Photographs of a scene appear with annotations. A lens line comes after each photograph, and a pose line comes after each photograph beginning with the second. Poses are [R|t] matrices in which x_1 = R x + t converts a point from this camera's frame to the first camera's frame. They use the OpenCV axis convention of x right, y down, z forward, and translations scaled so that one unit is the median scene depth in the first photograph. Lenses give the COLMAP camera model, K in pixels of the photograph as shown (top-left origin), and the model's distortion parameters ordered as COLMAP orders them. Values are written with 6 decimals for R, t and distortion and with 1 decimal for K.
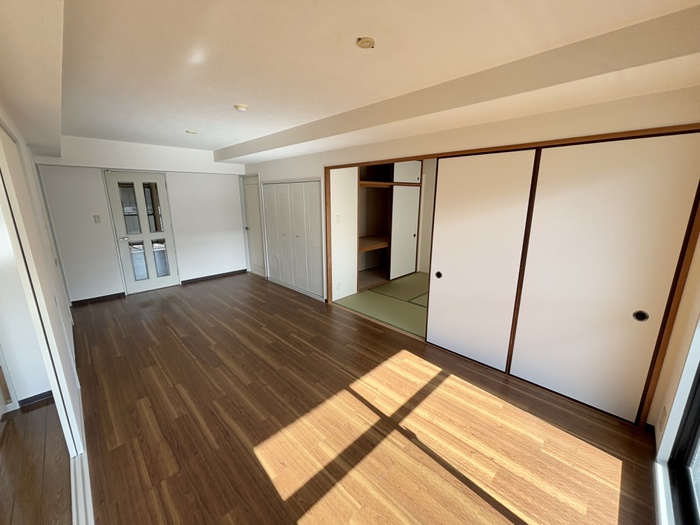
lens RADIAL K [[281.4, 0, 353.3], [0, 281.4, 264.5], [0, 0, 1]] dist [-0.001140, 0.000363]
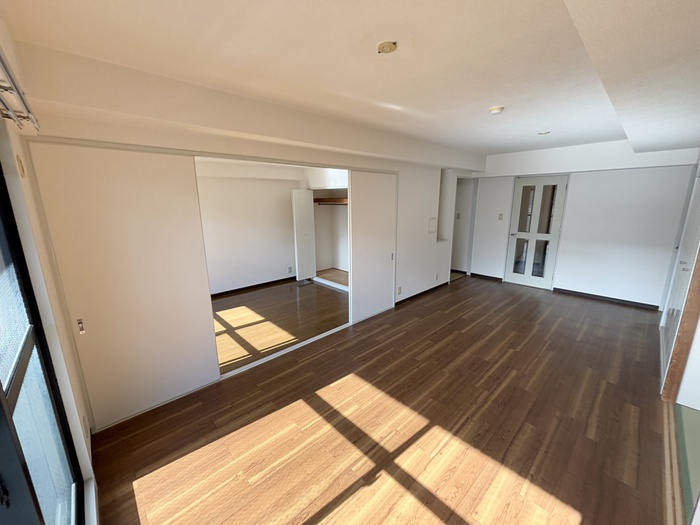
lens RADIAL K [[281.4, 0, 348.0], [0, 281.4, 266.1], [0, 0, 1]] dist [-0.001140, 0.000363]
pose [[-0.026417, 0.240177, -0.970370, 0.699011], [-0.236310, 0.941696, 0.239513, -0.161300], [0.971319, 0.235635, 0.031879, 0.597193]]
